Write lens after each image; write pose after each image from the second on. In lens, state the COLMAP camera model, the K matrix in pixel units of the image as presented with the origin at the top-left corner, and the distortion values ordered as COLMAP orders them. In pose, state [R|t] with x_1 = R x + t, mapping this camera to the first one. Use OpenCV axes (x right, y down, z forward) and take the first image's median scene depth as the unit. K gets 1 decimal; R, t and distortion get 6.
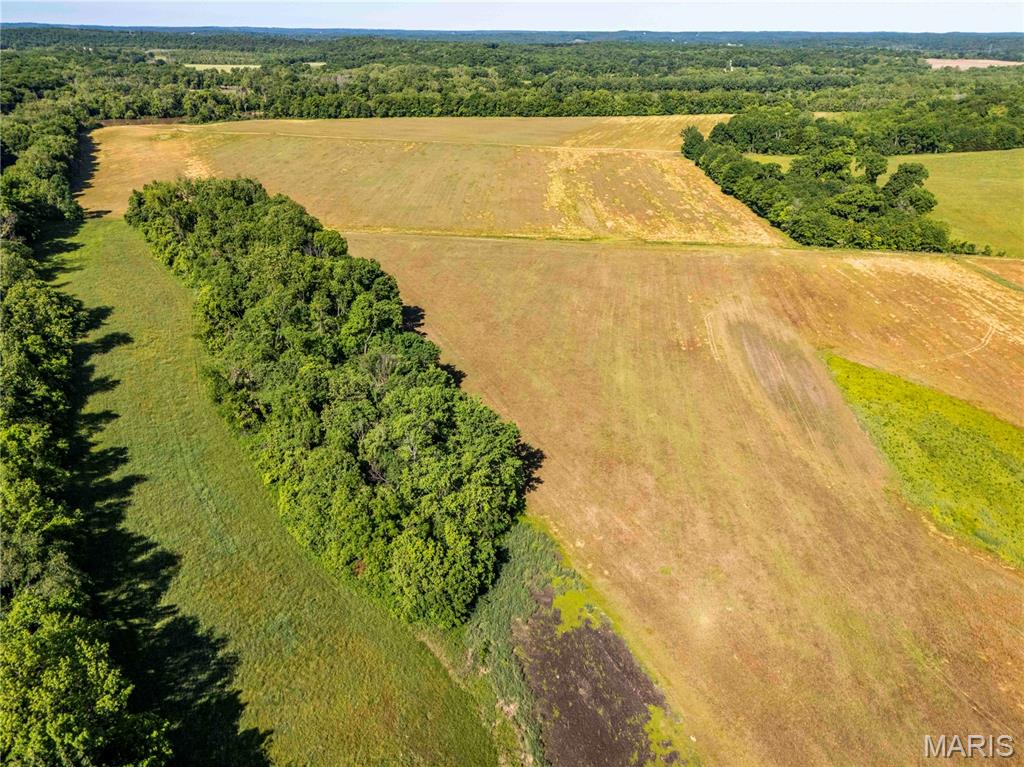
lens RADIAL K [[754.2, 0, 514.1], [0, 754.2, 385.2], [0, 0, 1]] dist [0.066097, -0.052155]
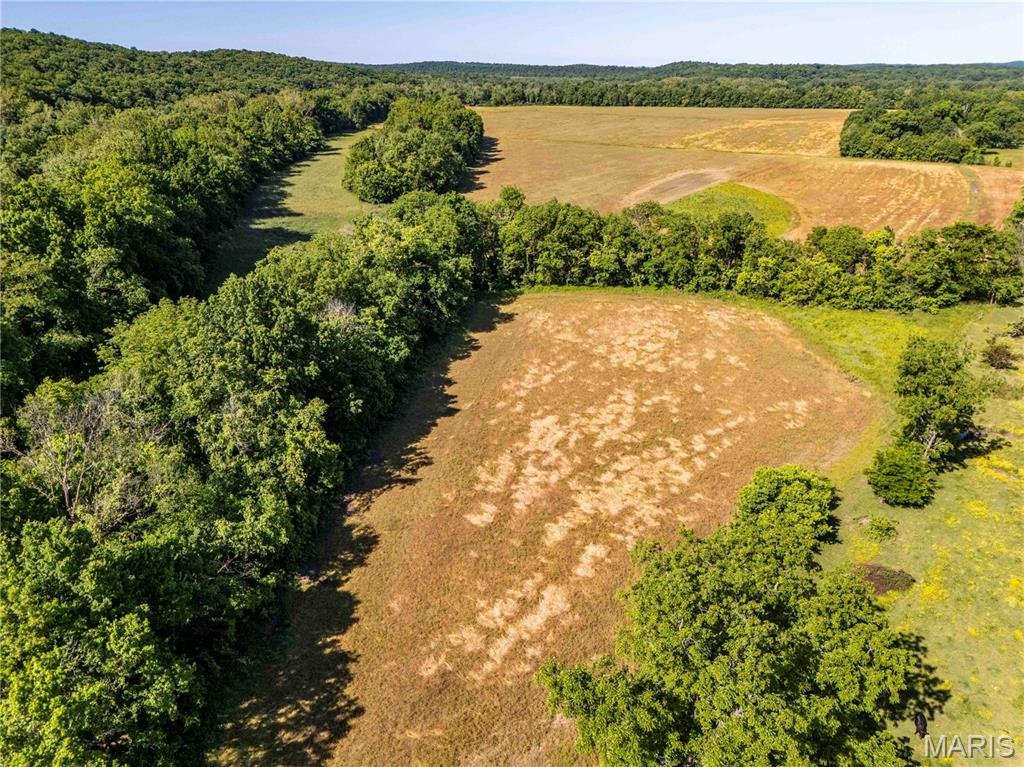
lens RADIAL K [[754.2, 0, 512.3], [0, 754.2, 380.1], [0, 0, 1]] dist [0.066097, -0.052155]
pose [[0.906418, 0.157714, -0.391834, 0.195996], [-0.176875, 0.984147, -0.013039, 0.124910], [0.383565, 0.081125, 0.919944, -0.136182]]
